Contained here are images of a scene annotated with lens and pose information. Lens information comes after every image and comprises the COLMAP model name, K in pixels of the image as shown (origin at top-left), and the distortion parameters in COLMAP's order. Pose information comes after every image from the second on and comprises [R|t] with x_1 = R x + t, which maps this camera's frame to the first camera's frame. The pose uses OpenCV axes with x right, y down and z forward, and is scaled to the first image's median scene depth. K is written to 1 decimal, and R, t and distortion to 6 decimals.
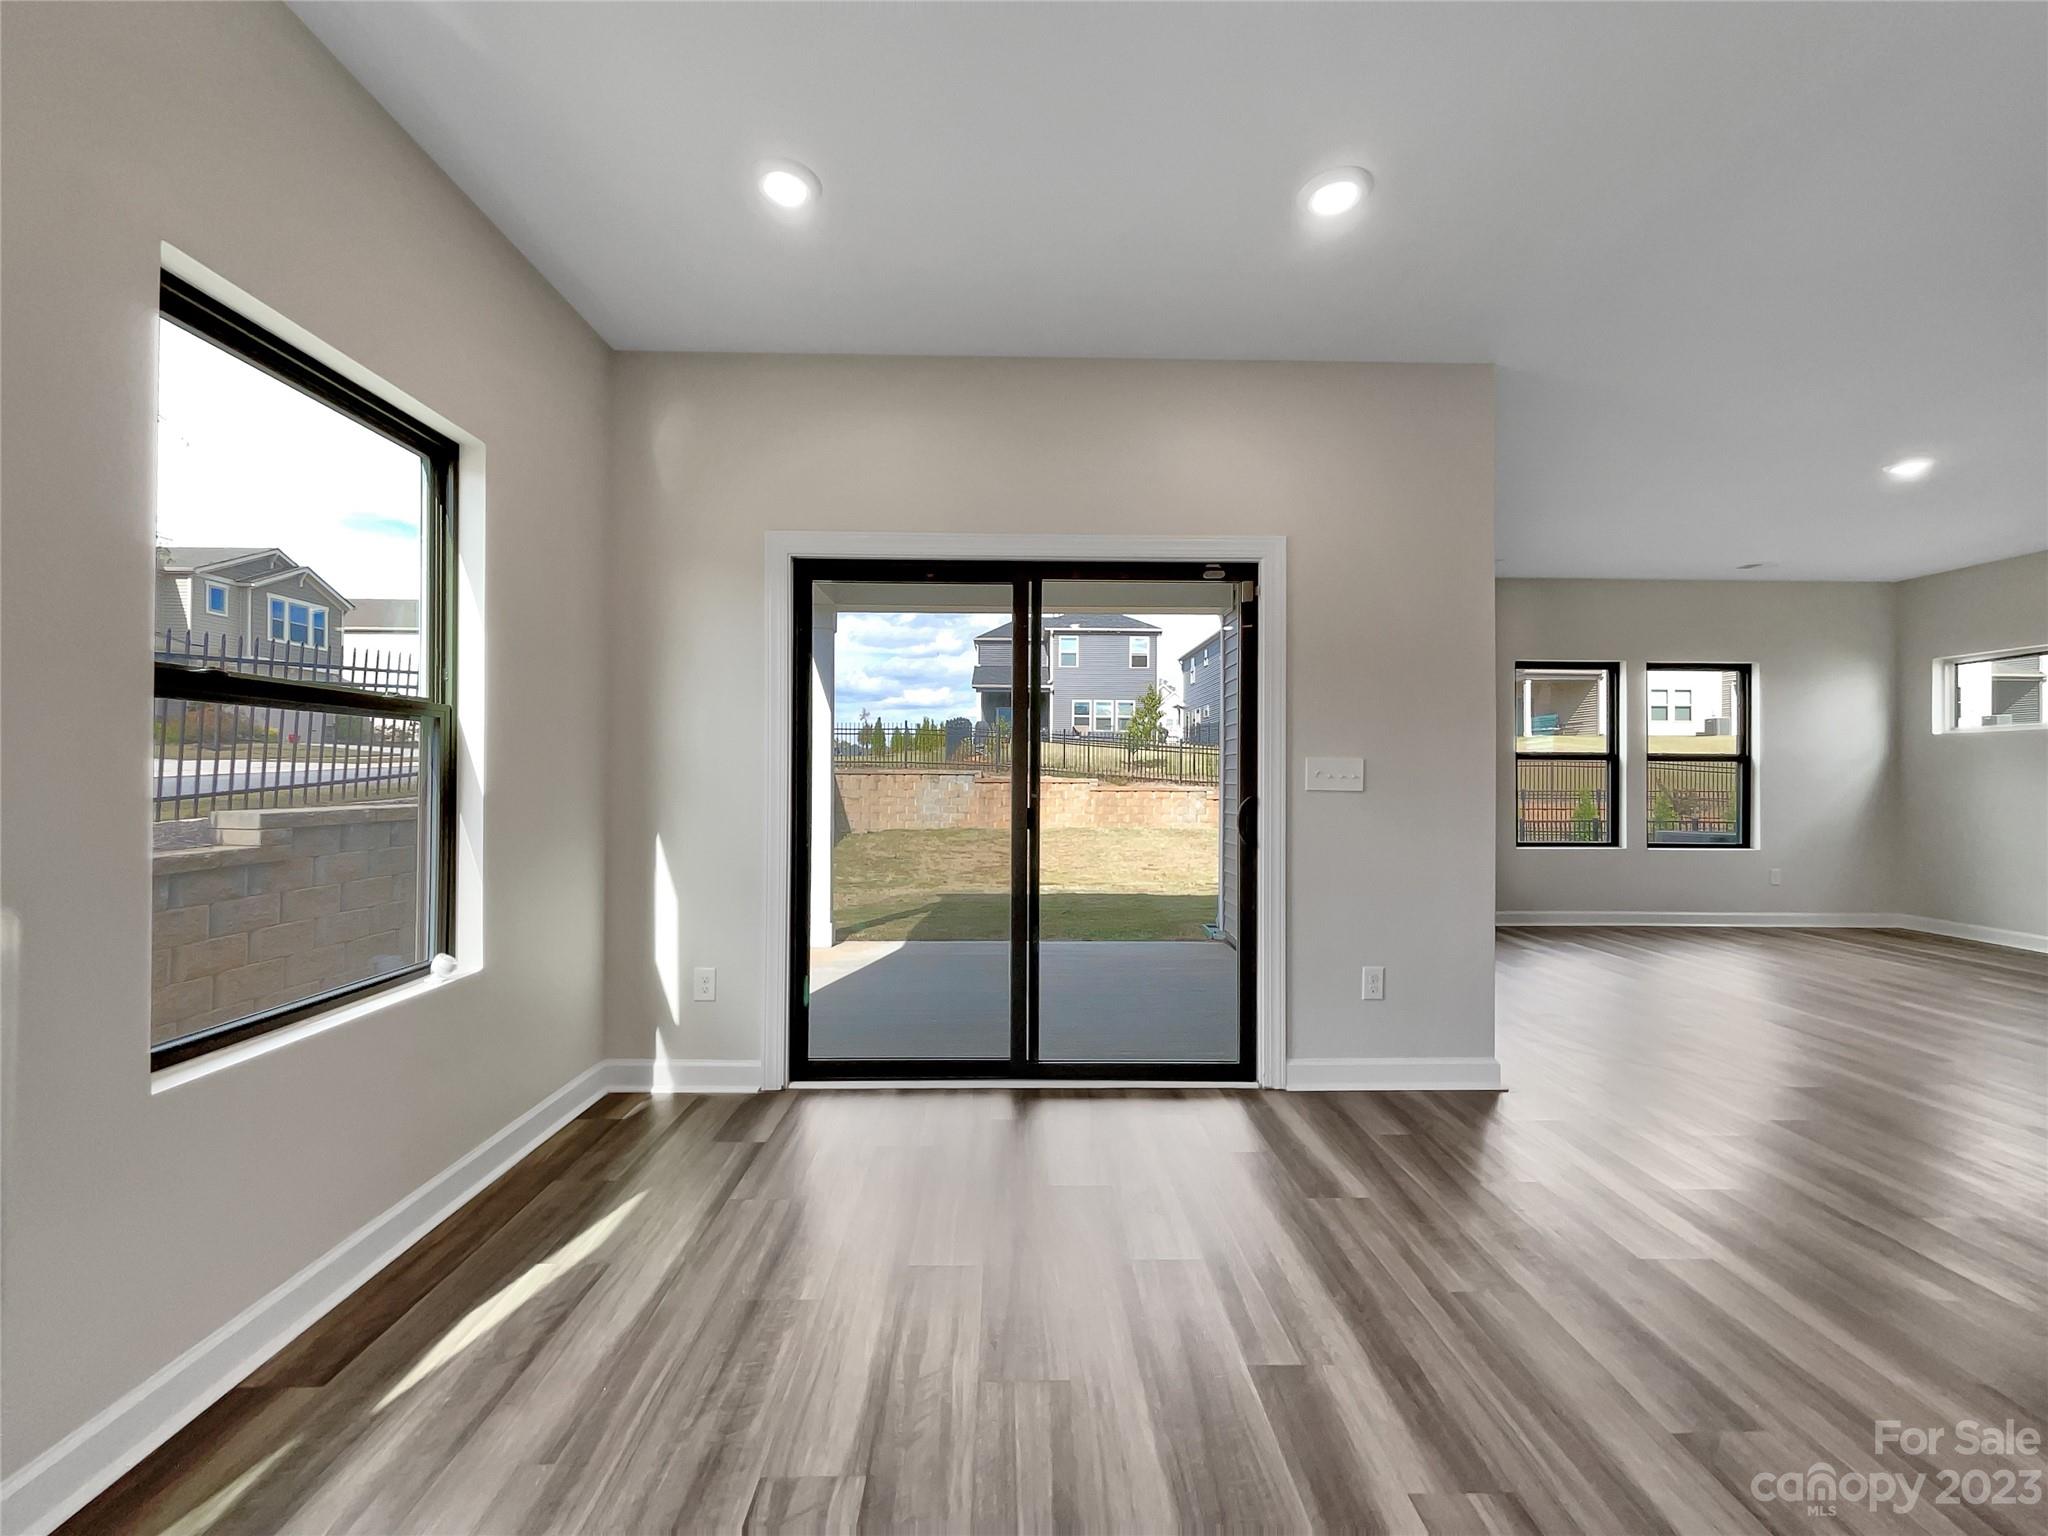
lens RADIAL K [[816.8, 0, 1026.6], [0, 816.8, 769.1], [0, 0, 1]] dist [-0.003998, 0.001925]
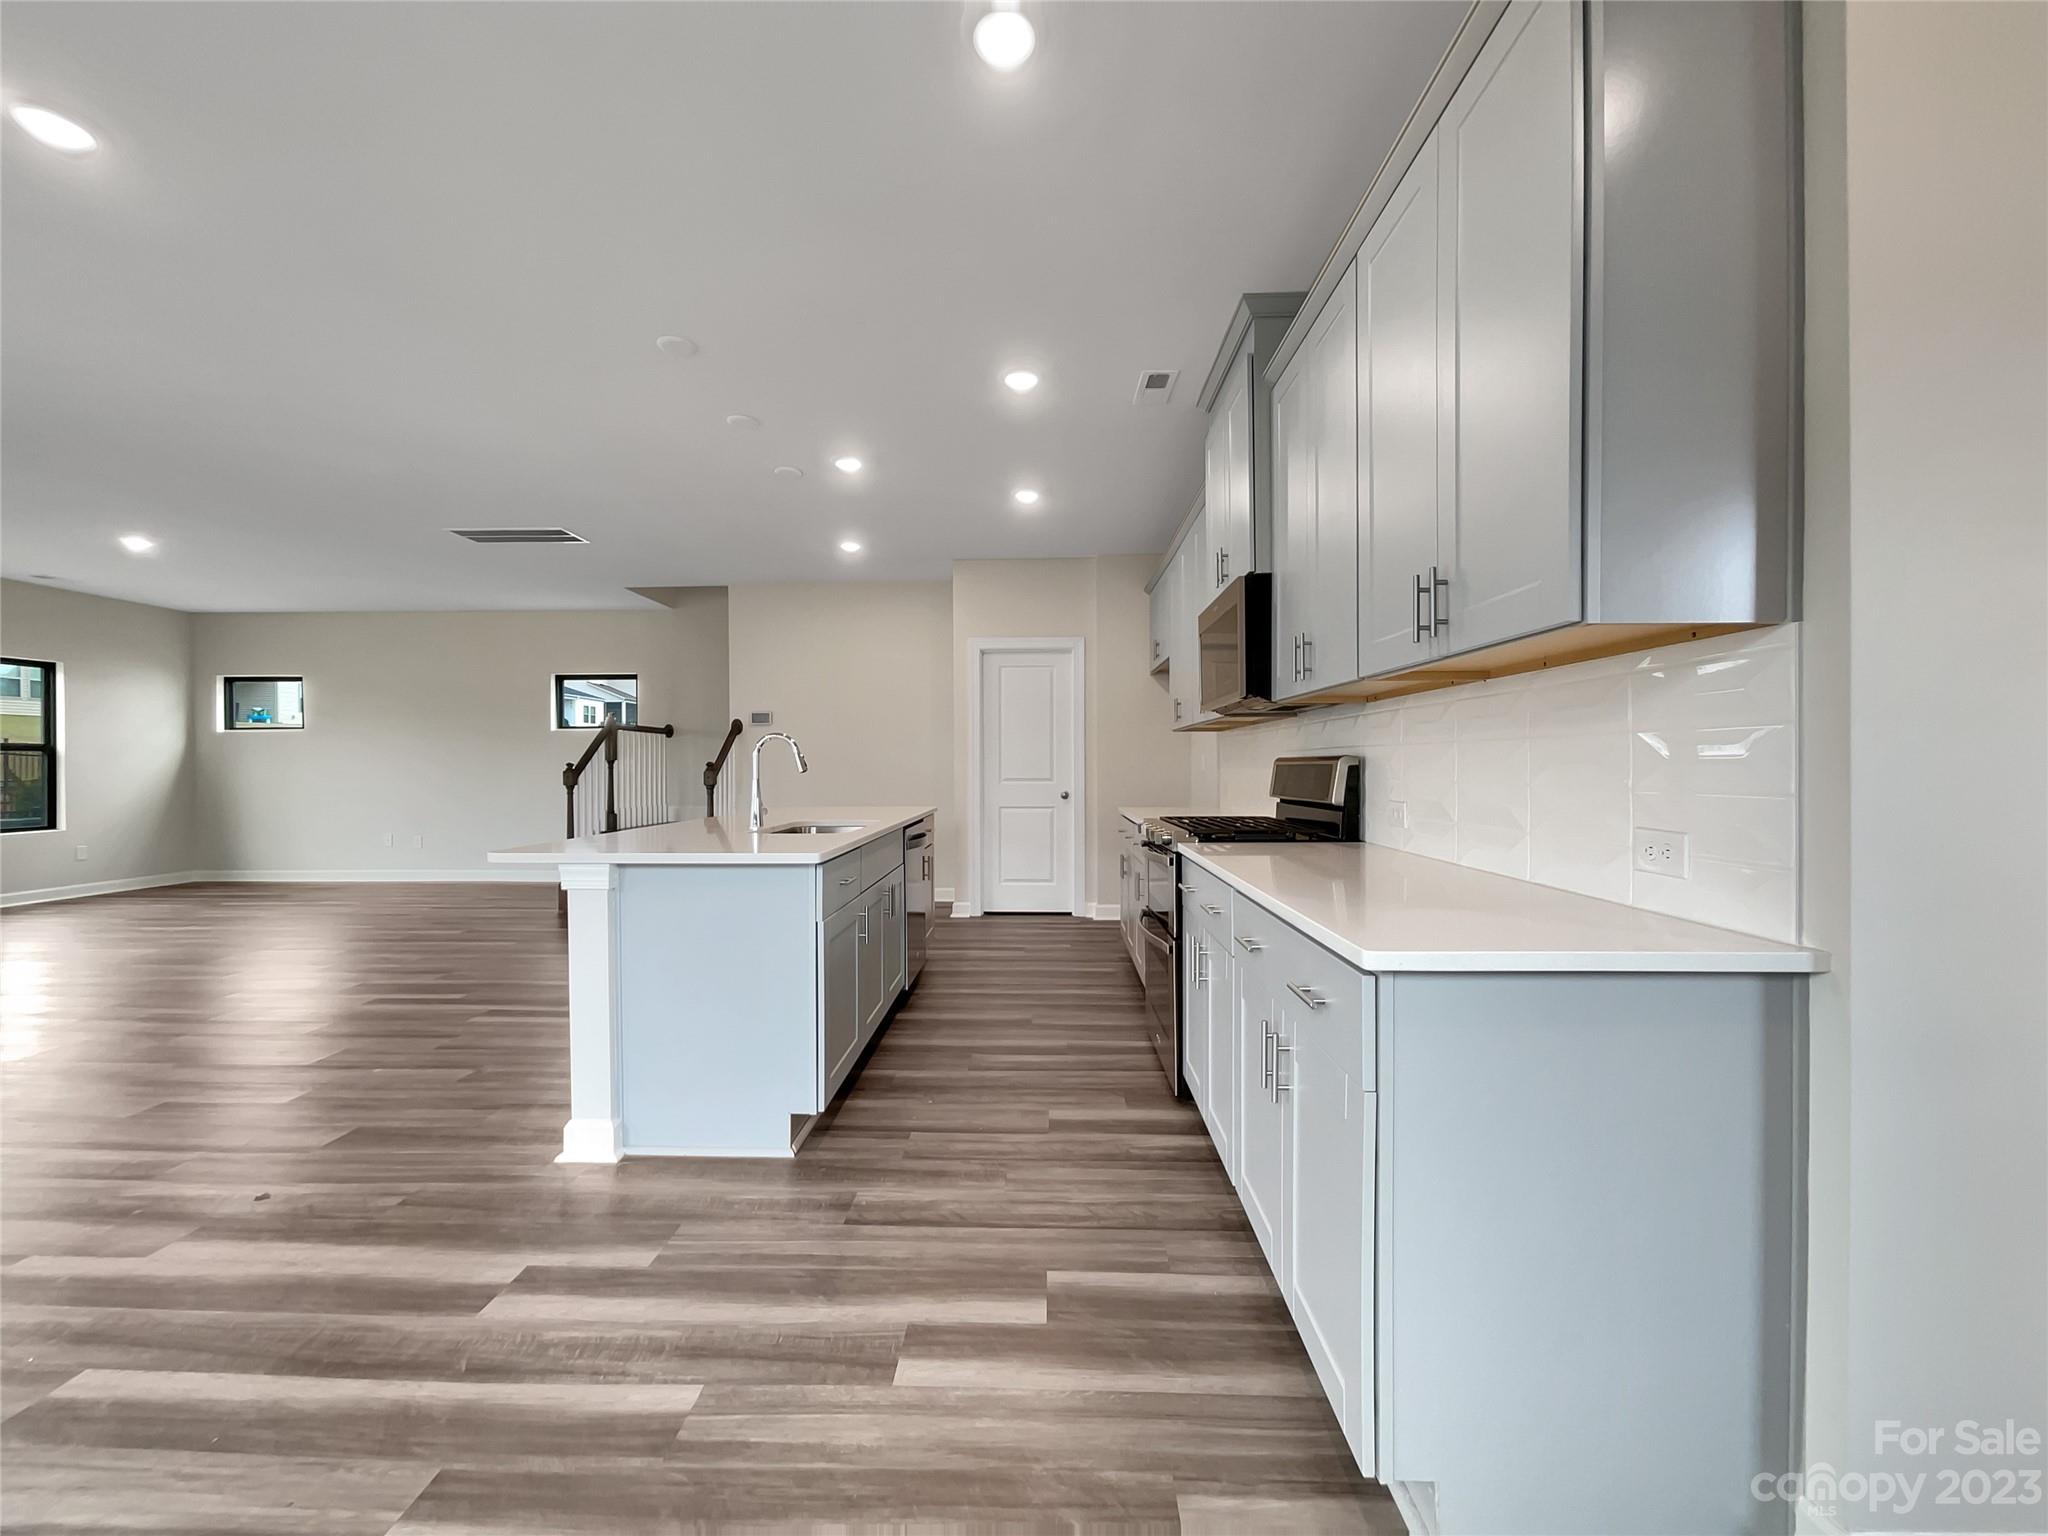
lens RADIAL K [[816.8, 0, 1017.3], [0, 816.8, 776.1], [0, 0, 1]] dist [-0.003998, 0.001925]
pose [[0.054085, -0.018710, 0.998361, -0.151304], [-0.004984, 0.999807, 0.019007, -0.004212], [-0.998524, -0.006004, 0.053981, -0.338050]]
